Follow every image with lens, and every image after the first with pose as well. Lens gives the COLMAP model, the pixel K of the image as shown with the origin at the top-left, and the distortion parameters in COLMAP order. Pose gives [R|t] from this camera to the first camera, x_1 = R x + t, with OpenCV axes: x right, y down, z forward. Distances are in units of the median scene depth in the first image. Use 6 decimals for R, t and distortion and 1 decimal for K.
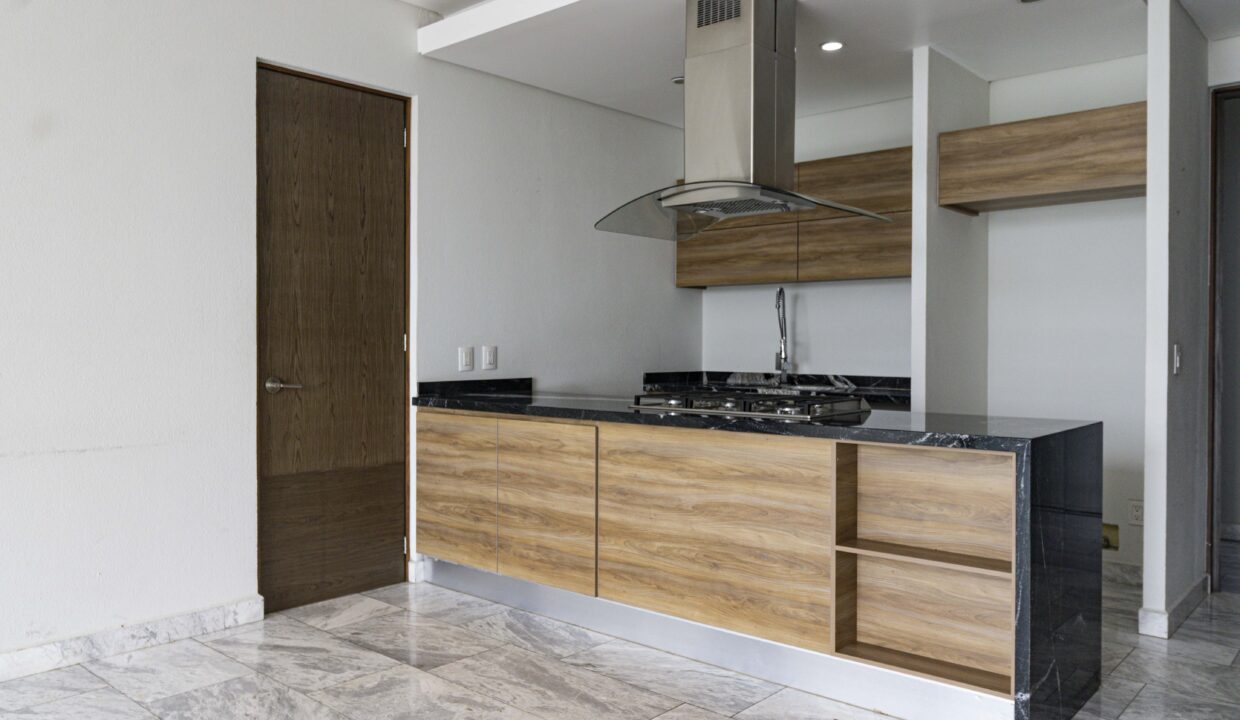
lens RADIAL K [[903.2, 0, 622.0], [0, 903.2, 356.5], [0, 0, 1]] dist [0.005526, -0.000448]
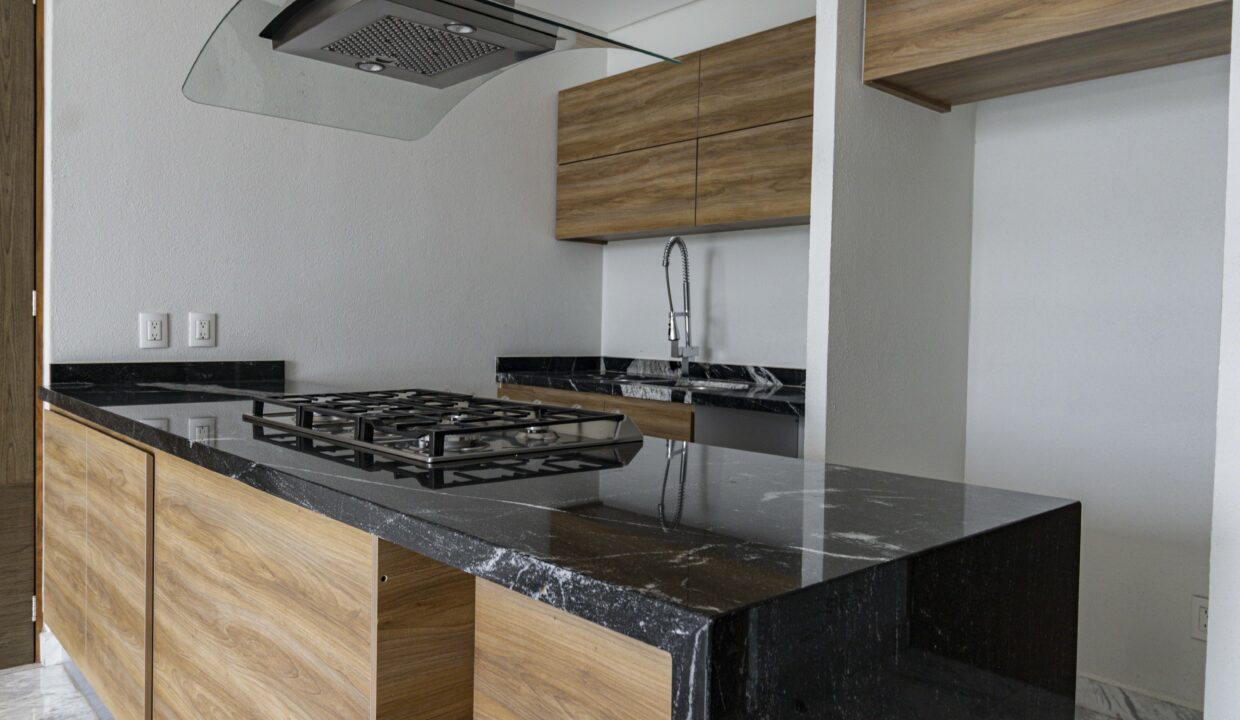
lens RADIAL K [[876.3, 0, 621.6], [0, 876.3, 355.5], [0, 0, 1]] dist [0.000690, -0.000001]
pose [[0.993867, 0.021996, -0.108370, 0.295890], [-0.019993, 0.999609, 0.019537, 0.002047], [0.108757, -0.017251, 0.993919, 0.472209]]
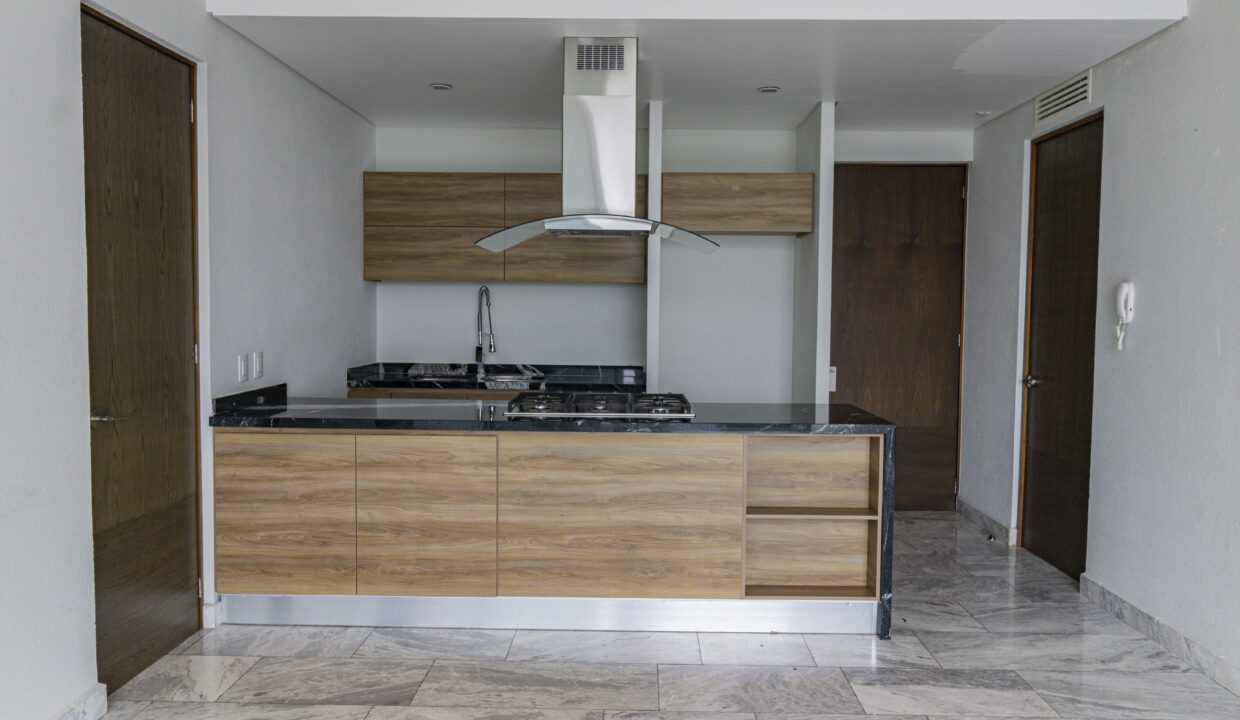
lens RADIAL K [[876.3, 0, 621.6], [0, 876.3, 355.5], [0, 0, 1]] dist [0.000690, -0.000001]
pose [[0.763980, -0.030934, 0.644498, -0.537029], [0.001354, 0.998925, 0.046341, -0.059151], [-0.645239, -0.034531, 0.763200, 0.125526]]
